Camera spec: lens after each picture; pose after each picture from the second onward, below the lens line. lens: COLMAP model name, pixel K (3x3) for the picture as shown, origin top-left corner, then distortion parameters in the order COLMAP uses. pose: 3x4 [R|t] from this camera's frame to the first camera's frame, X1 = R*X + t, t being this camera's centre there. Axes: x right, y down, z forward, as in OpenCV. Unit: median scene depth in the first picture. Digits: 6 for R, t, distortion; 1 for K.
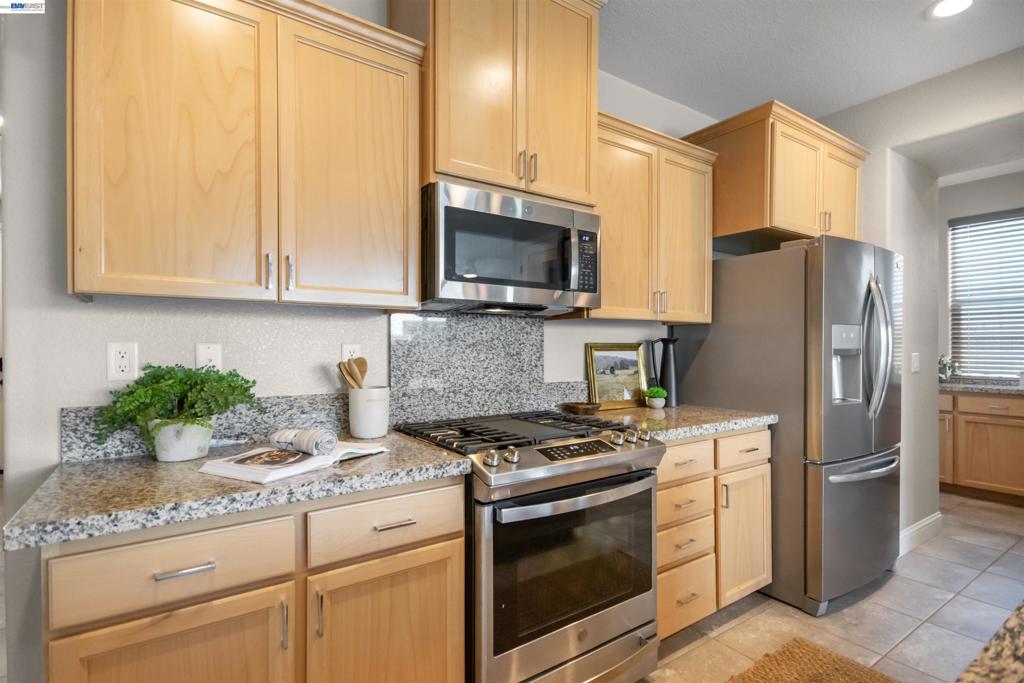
lens RADIAL K [[507.8, 0, 583.9], [0, 507.8, 352.5], [0, 0, 1]] dist [0.029084, -0.005954]
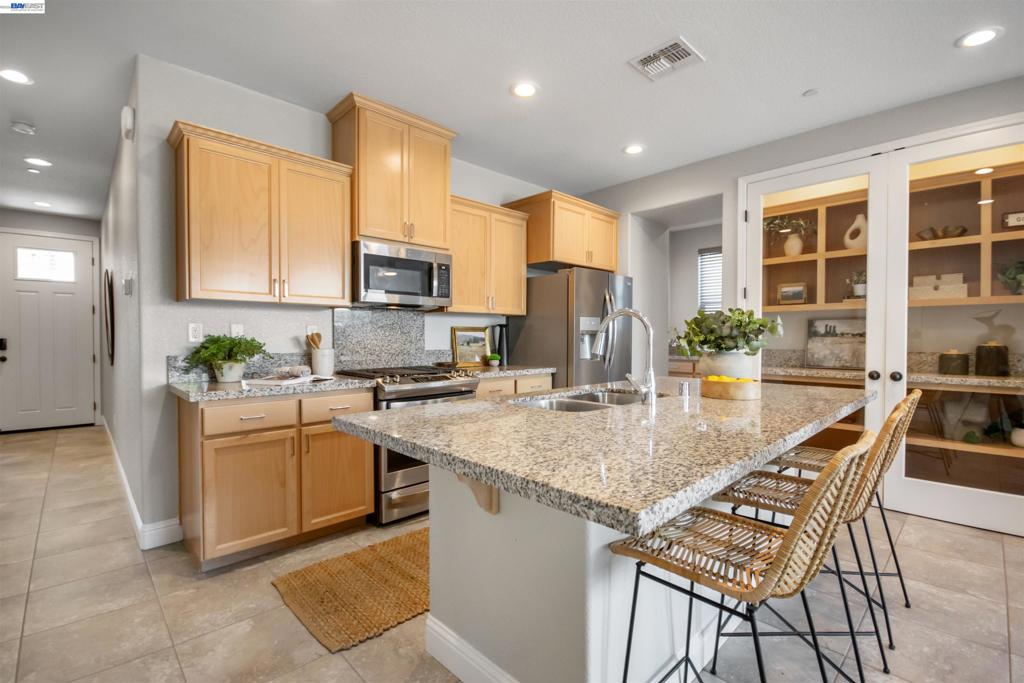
lens RADIAL K [[463.8, 0, 517.7], [0, 463.8, 350.2], [0, 0, 1]] dist [0.020093, -0.004845]
pose [[0.999063, 0.004031, 0.043087, 0.204930], [-0.004849, 0.999810, 0.018889, 0.037769], [-0.043003, -0.019080, 0.998893, -0.691473]]
